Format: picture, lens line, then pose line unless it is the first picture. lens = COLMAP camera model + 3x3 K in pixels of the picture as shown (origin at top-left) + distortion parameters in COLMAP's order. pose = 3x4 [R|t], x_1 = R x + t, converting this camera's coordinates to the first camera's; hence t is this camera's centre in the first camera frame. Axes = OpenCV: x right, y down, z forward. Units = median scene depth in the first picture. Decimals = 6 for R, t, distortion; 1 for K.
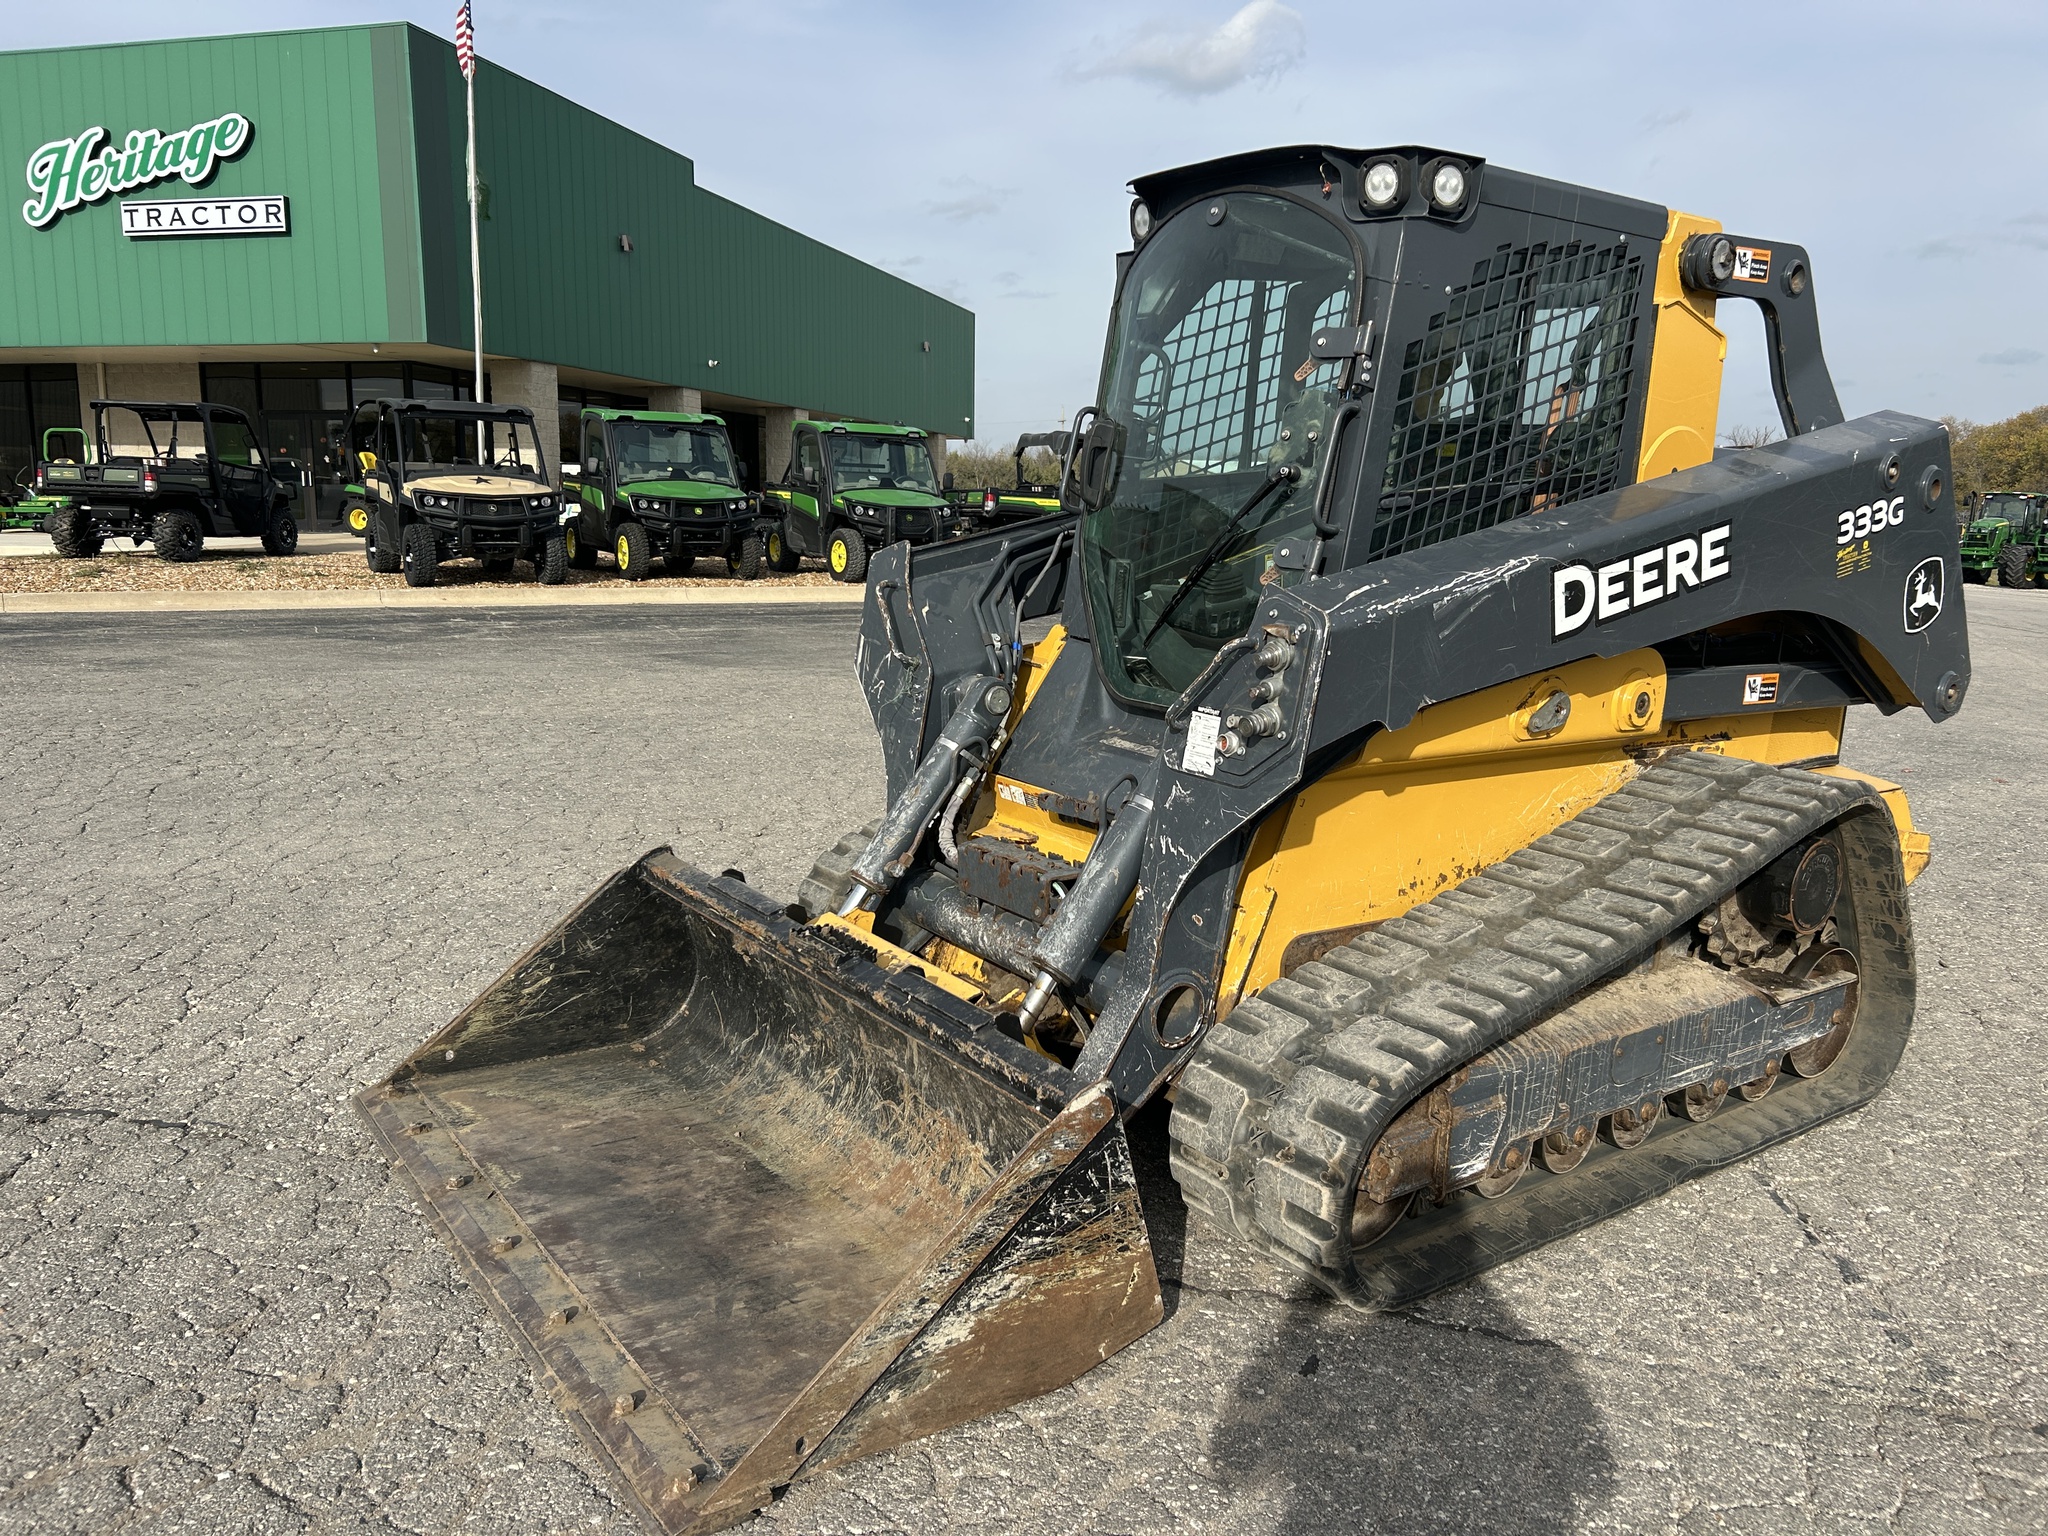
lens RADIAL K [[1557.5, 0, 1040.2], [0, 1557.5, 764.9], [0, 0, 1]] dist [0.051677, -0.054776]
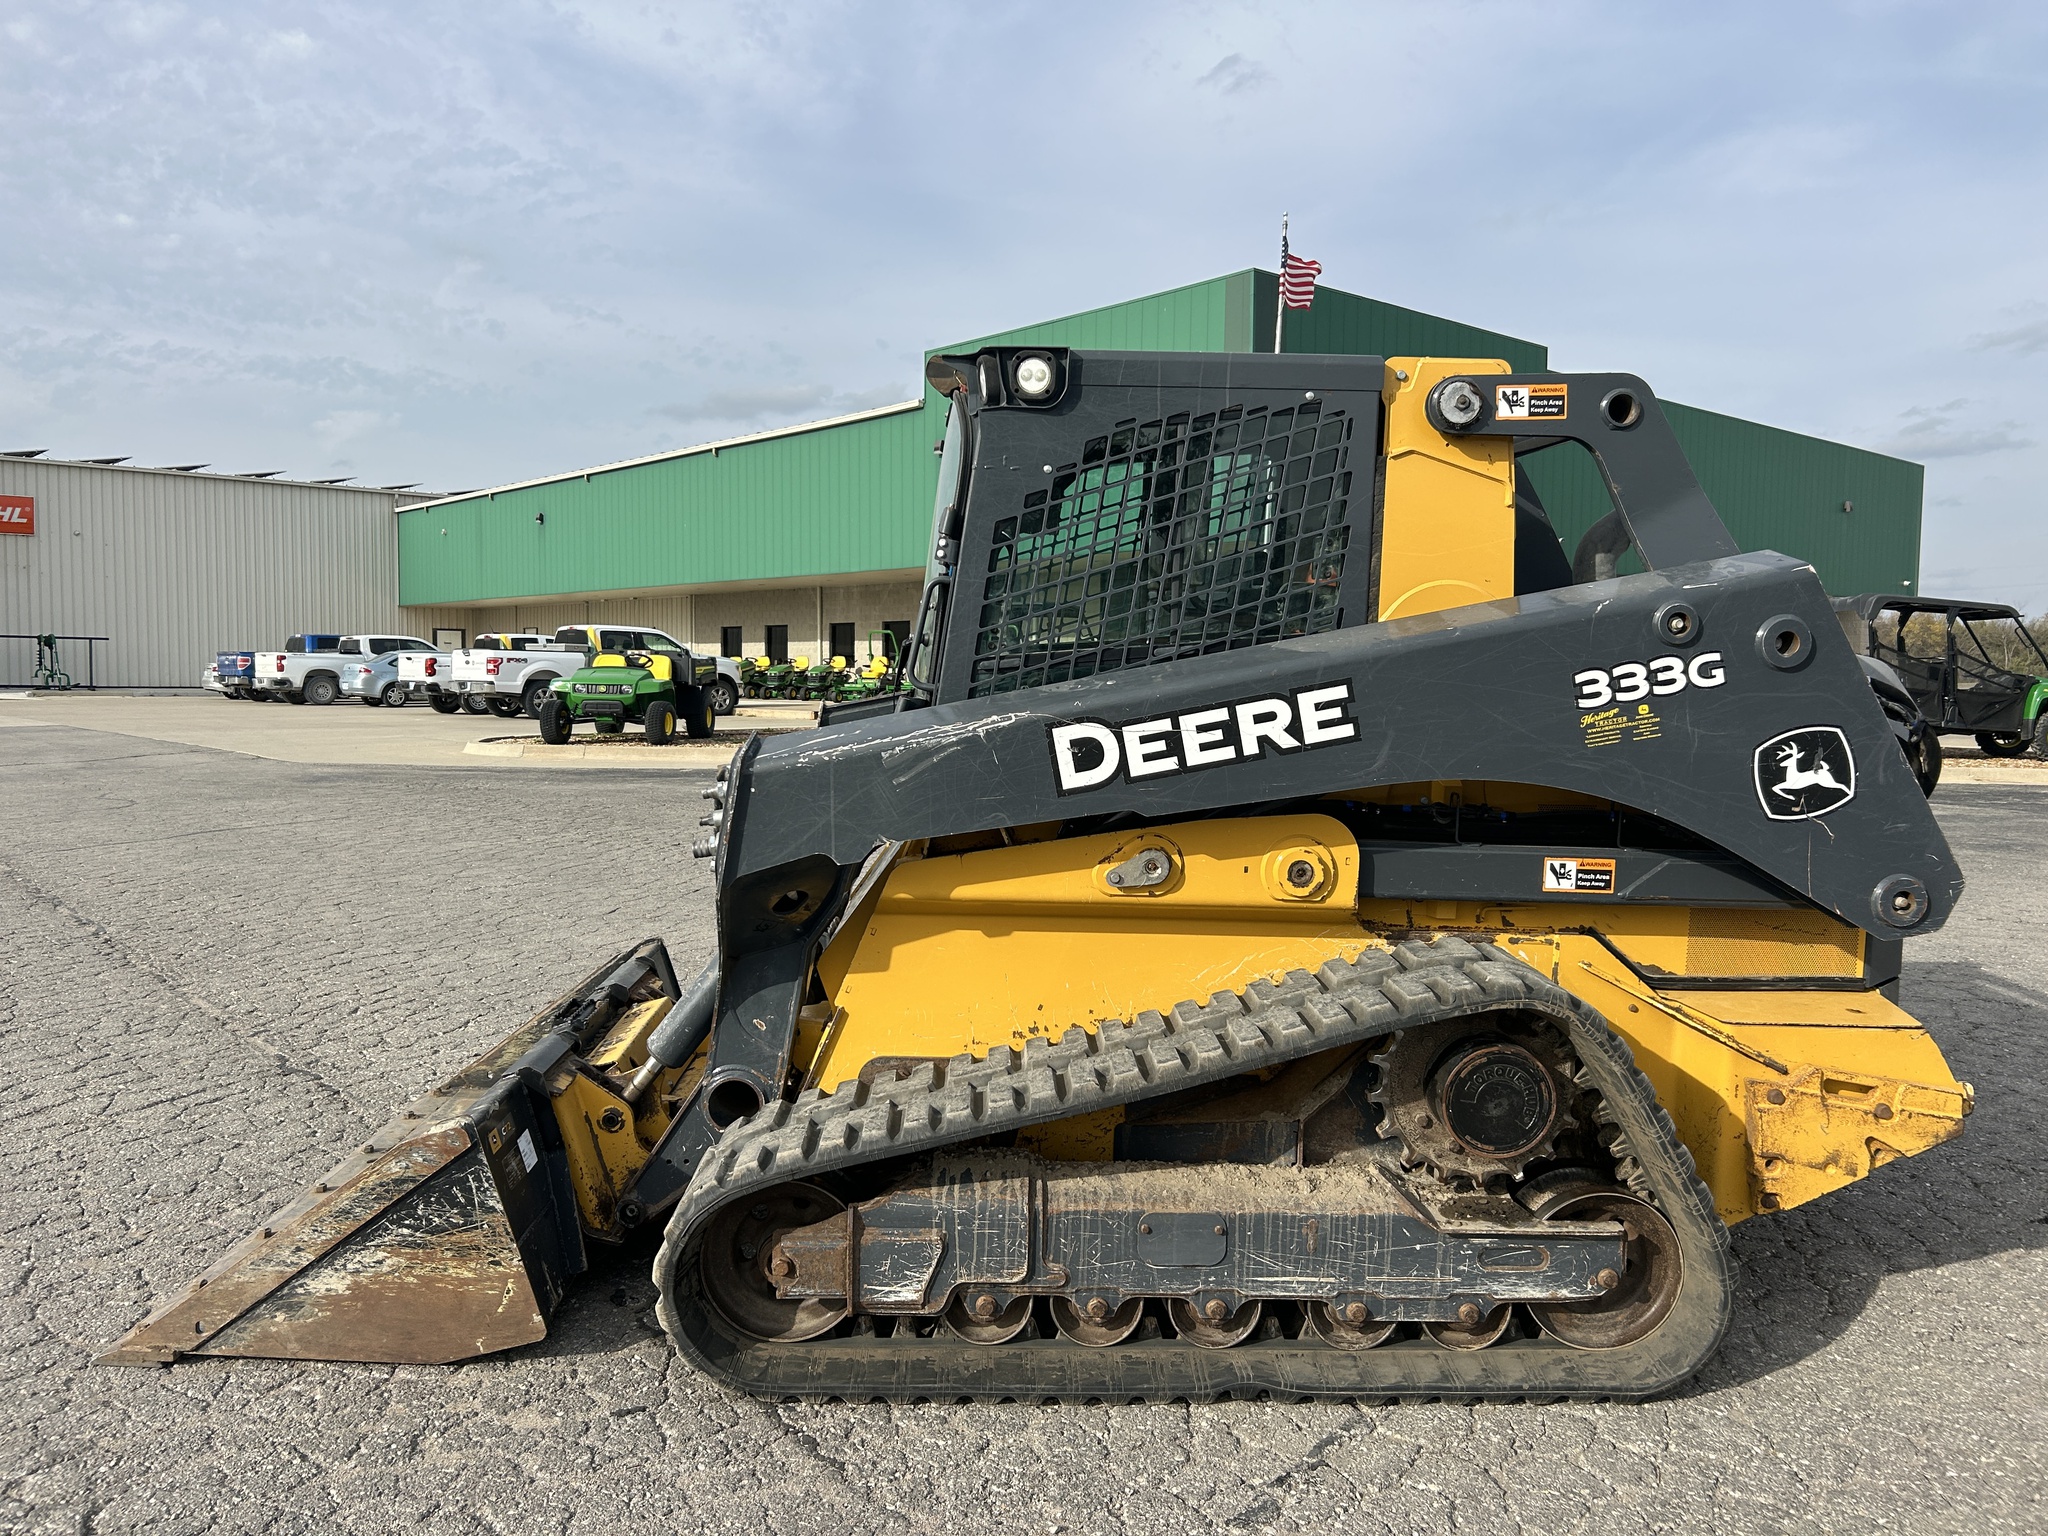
lens RADIAL K [[1557.5, 0, 1026.7], [0, 1557.5, 761.9], [0, 0, 1]] dist [0.051677, -0.054776]
pose [[0.812717, 0.025416, -0.582104, 0.865241], [-0.091918, 0.992131, -0.085015, -0.011497], [0.575363, 0.122599, 0.808658, 0.152613]]
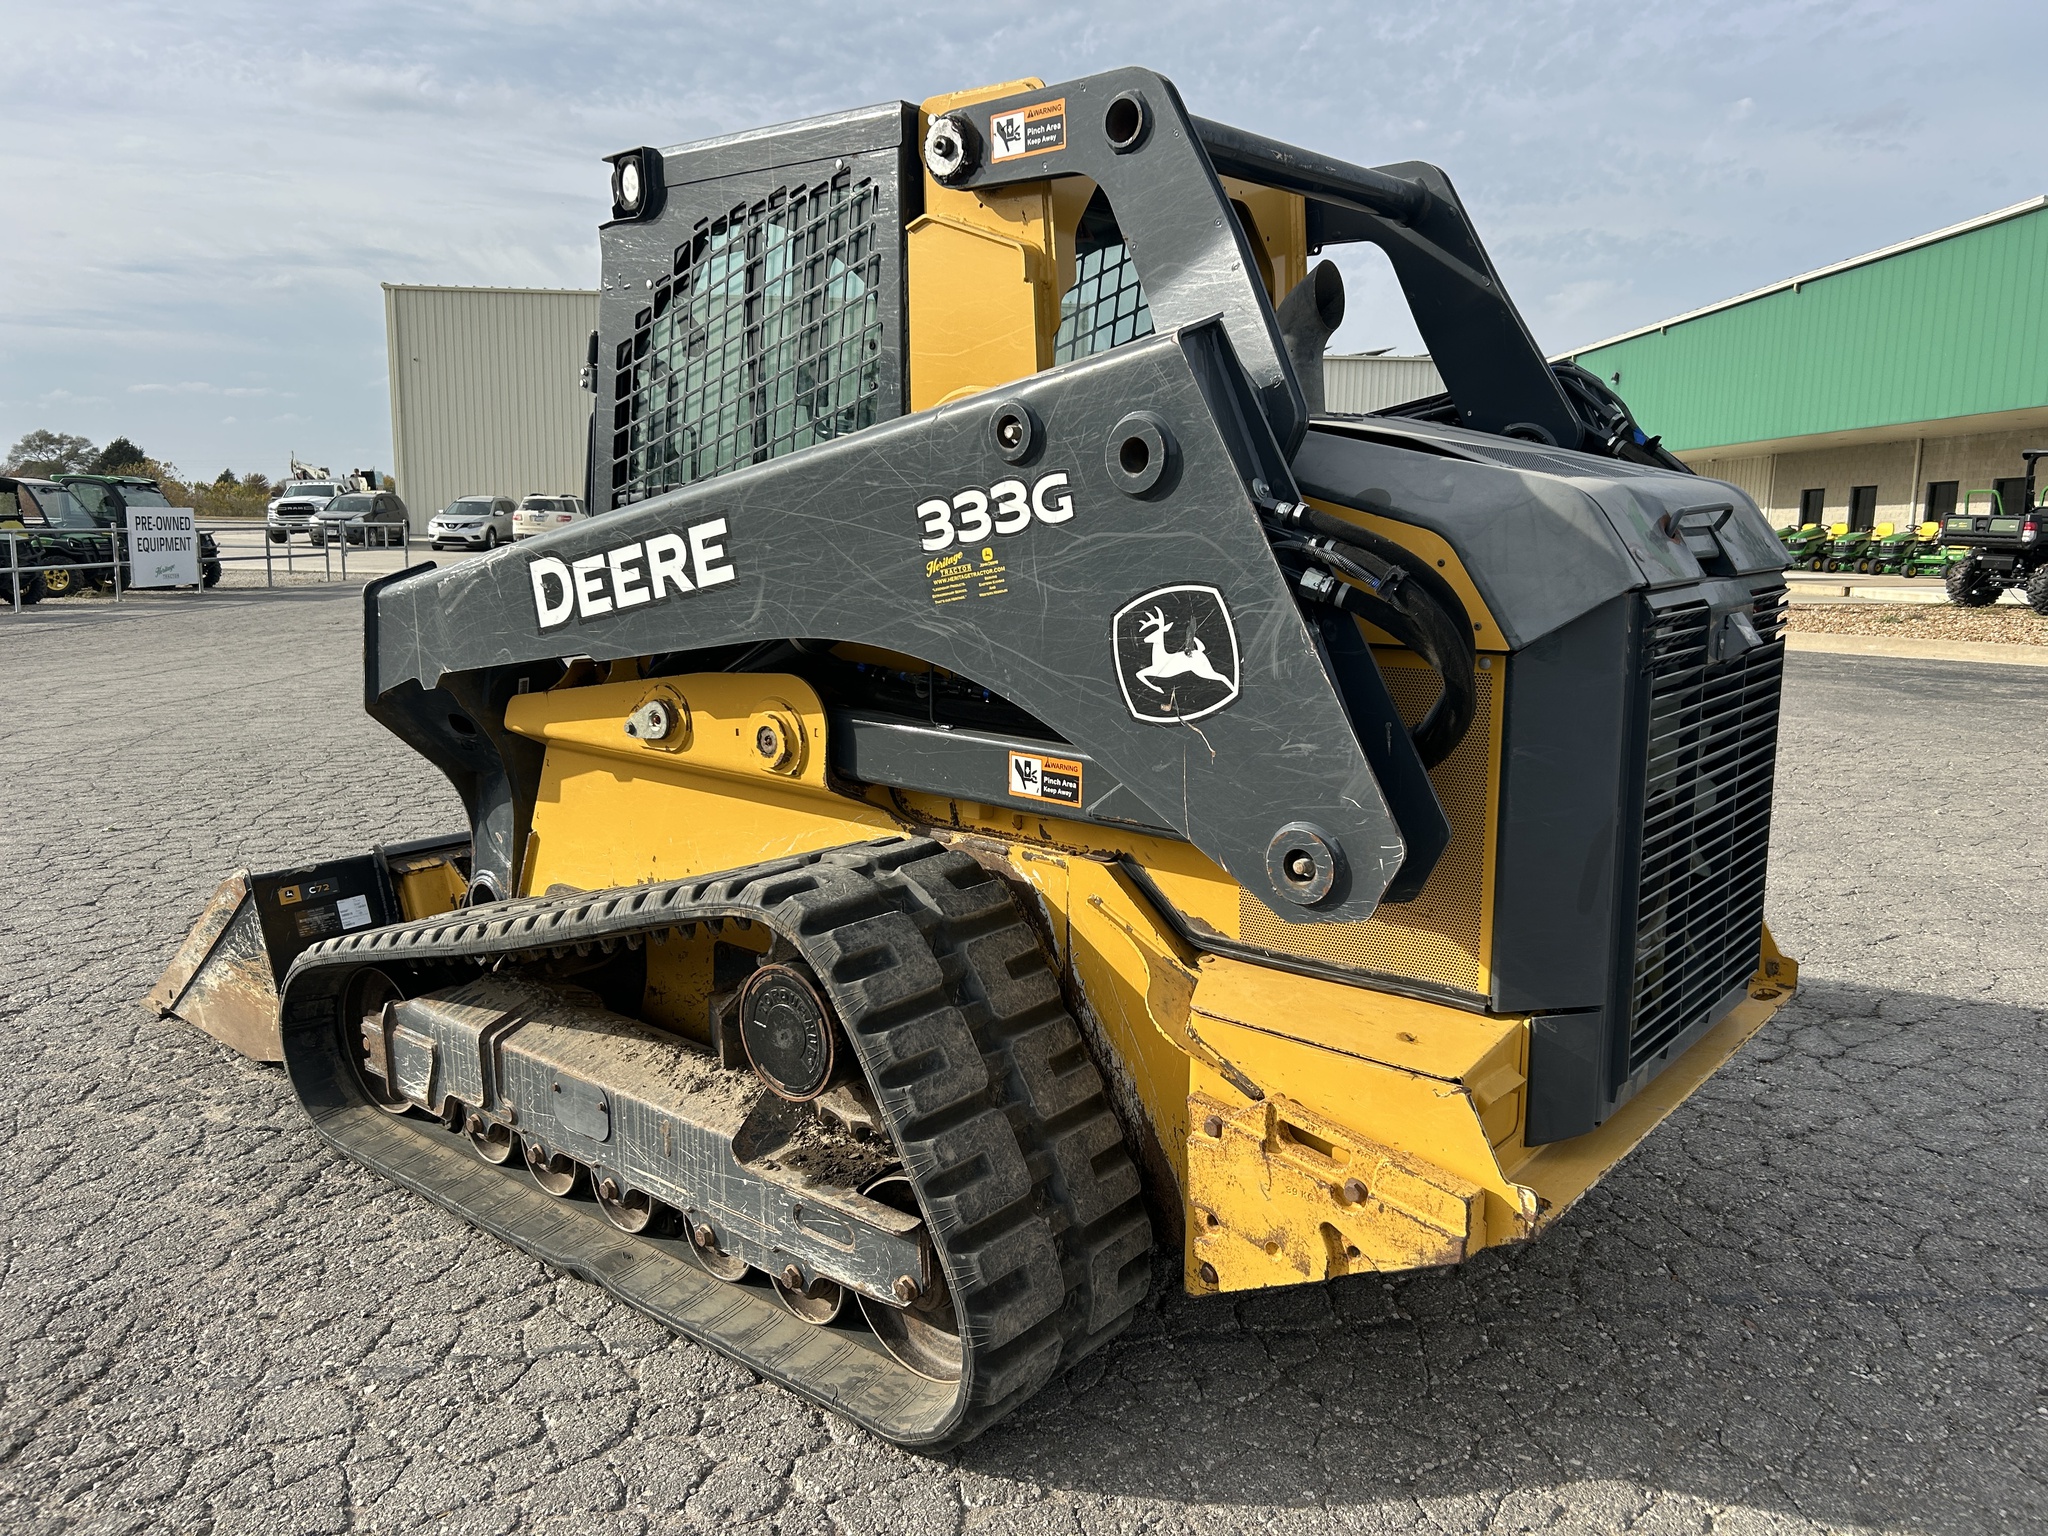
lens RADIAL K [[1557.5, 0, 1036.4], [0, 1557.5, 769.0], [0, 0, 1]] dist [0.051677, -0.054776]
pose [[0.237492, 0.138095, -0.961523, 1.304924], [-0.173239, 0.979996, 0.097959, -0.139734], [0.955817, 0.143309, 0.256665, 1.012744]]
